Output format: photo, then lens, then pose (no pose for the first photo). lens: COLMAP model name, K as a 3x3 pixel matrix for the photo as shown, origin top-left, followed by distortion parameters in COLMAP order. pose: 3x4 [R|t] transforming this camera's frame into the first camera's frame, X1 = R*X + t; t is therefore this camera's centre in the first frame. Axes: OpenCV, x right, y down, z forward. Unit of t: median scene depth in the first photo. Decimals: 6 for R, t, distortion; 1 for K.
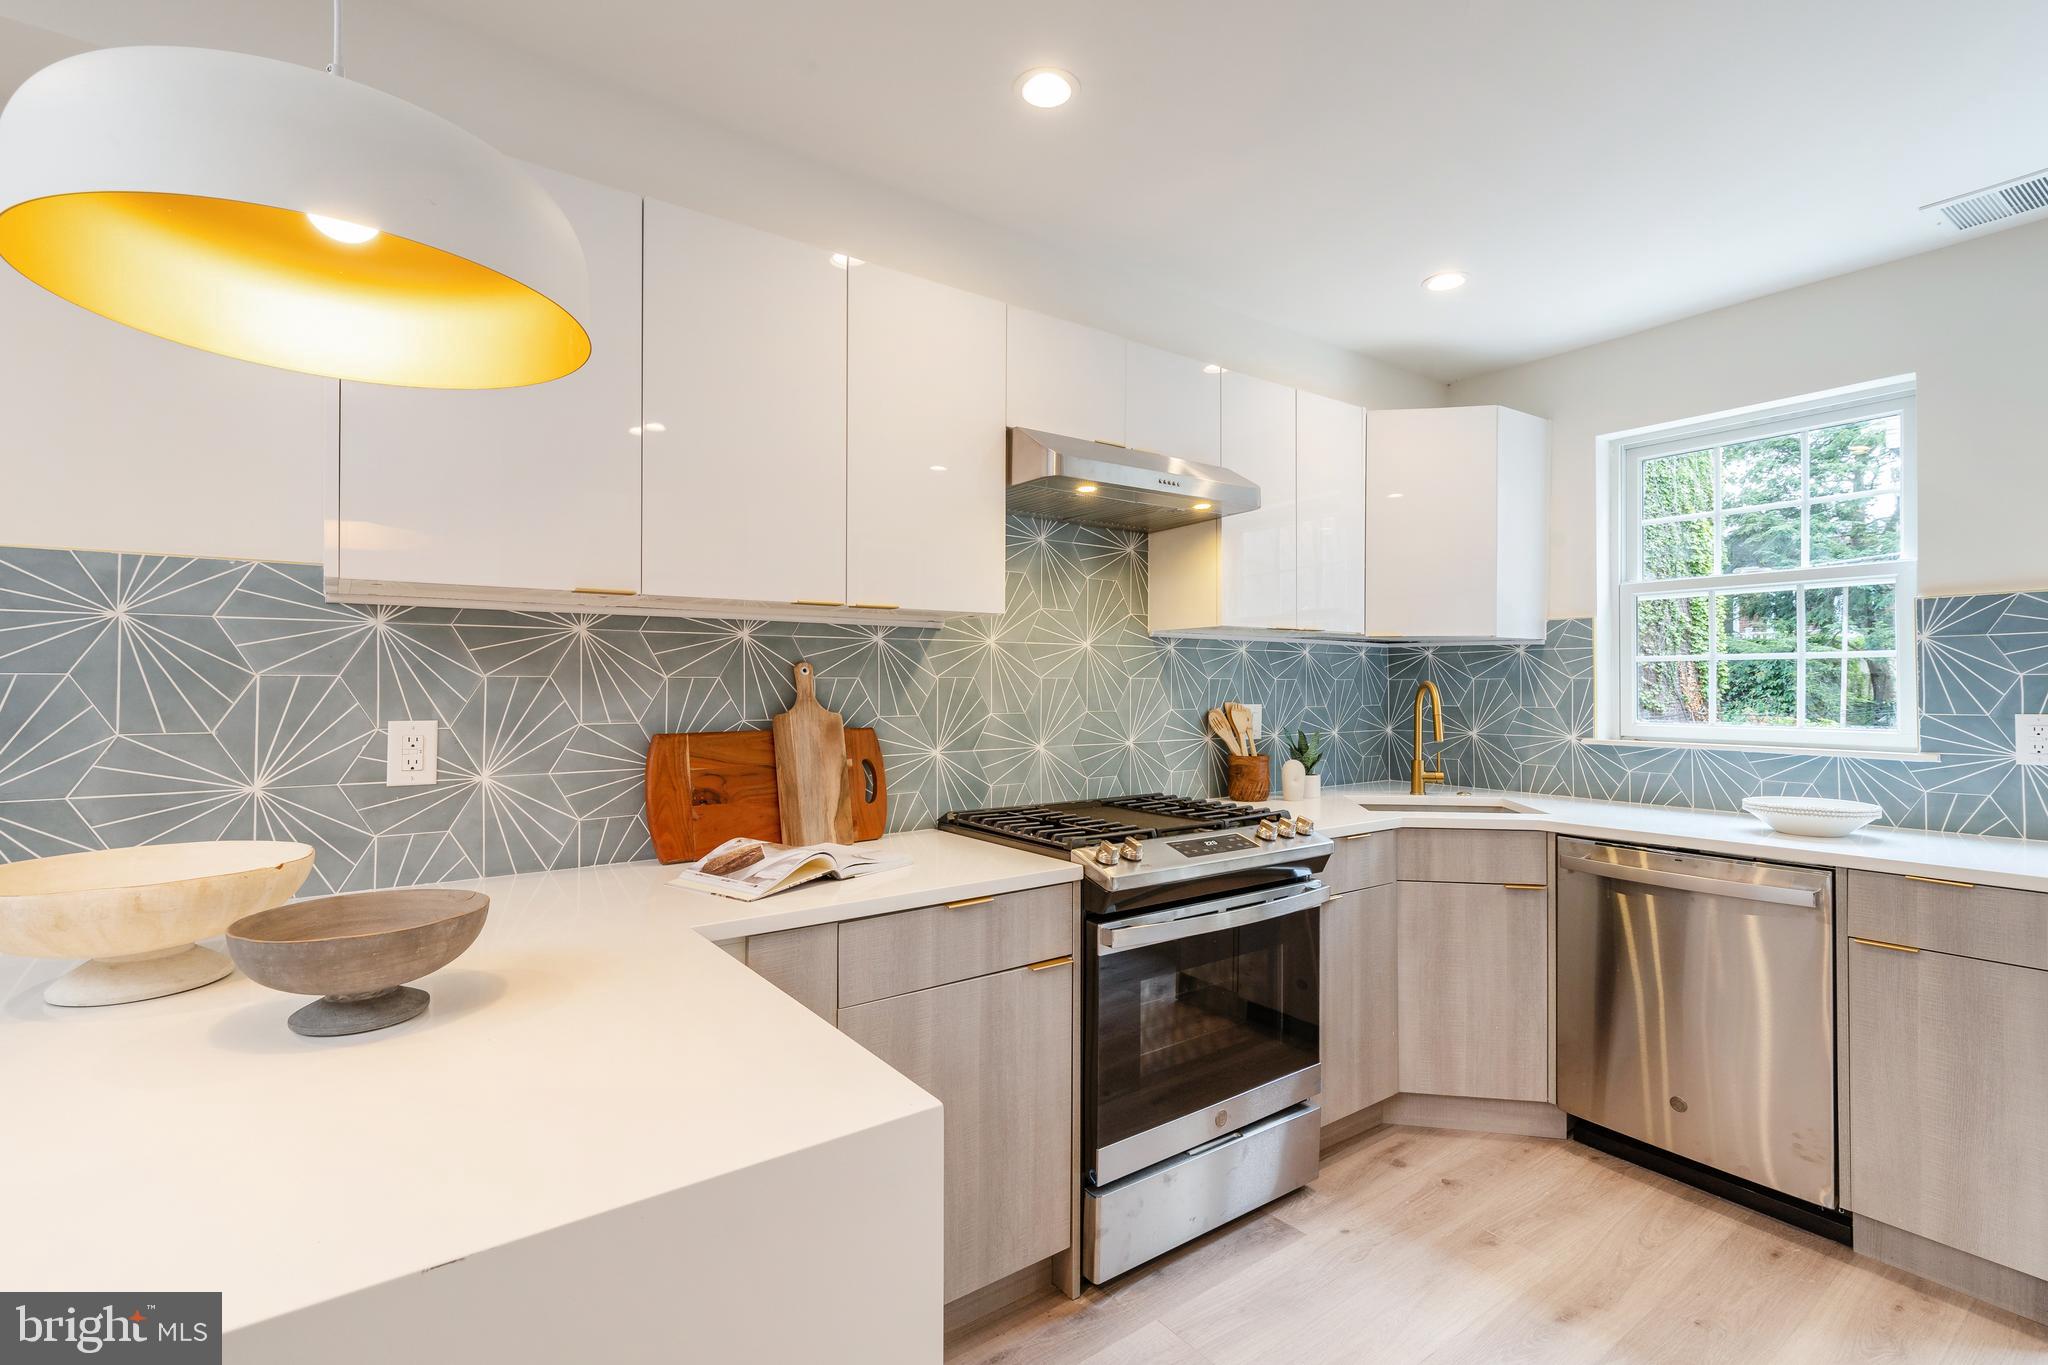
lens RADIAL K [[934.7, 0, 1034.8], [0, 934.7, 623.5], [0, 0, 1]] dist [0.006704, -0.000576]
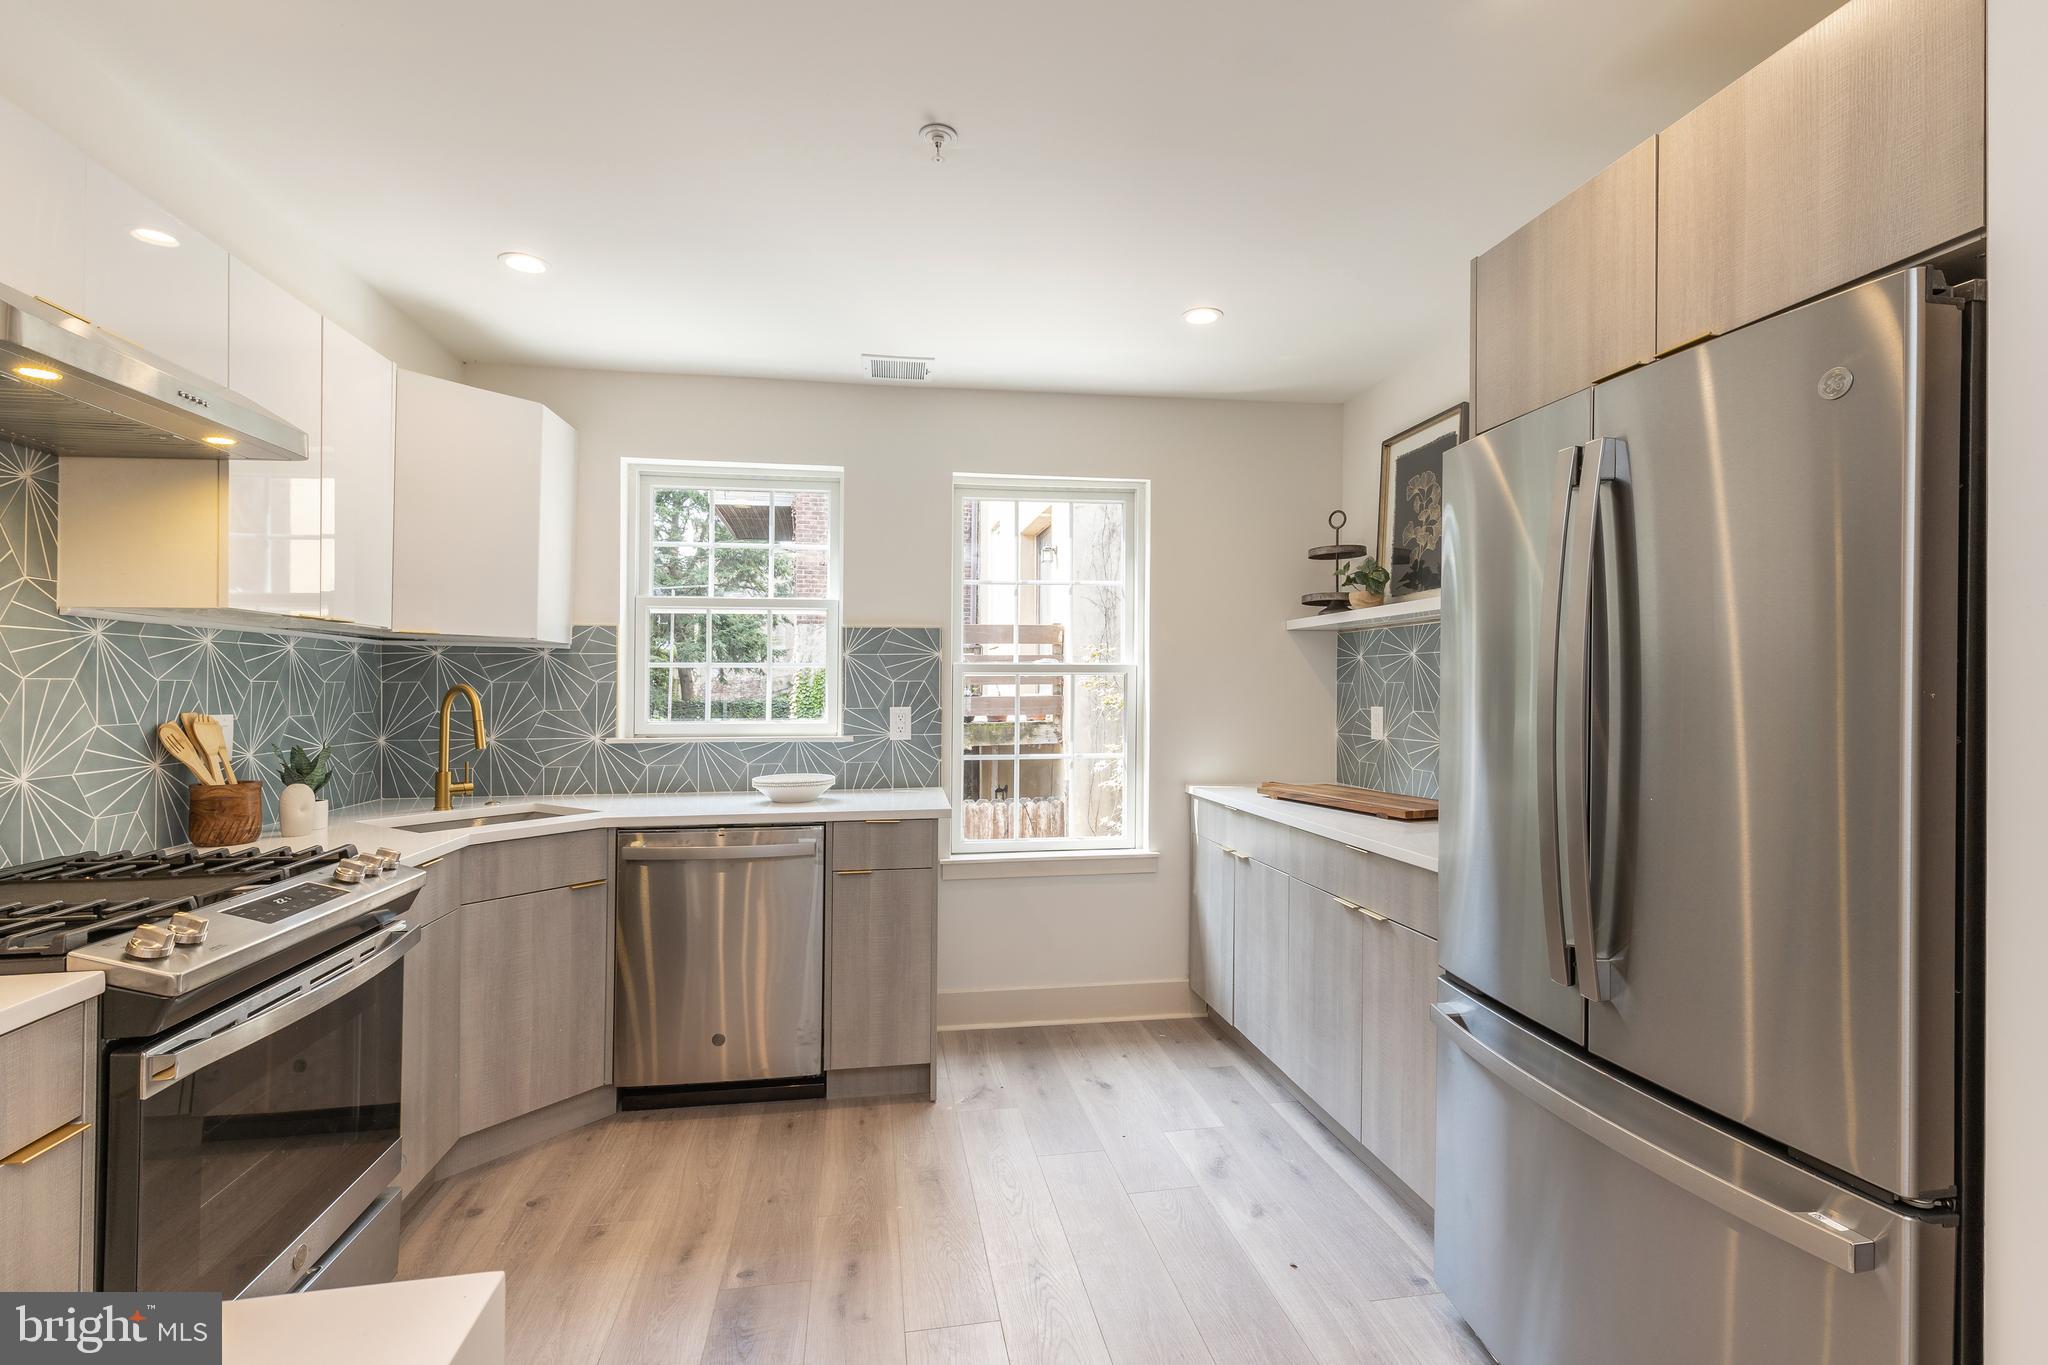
lens RADIAL K [[948.2, 0, 1028.6], [0, 948.2, 637.4], [0, 0, 1]] dist [0.003984, -0.000026]
pose [[0.430862, 0.047505, 0.901167, -0.218075], [-0.058997, 0.997960, -0.024401, 0.007255], [-0.900487, -0.042652, 0.432785, 0.124486]]
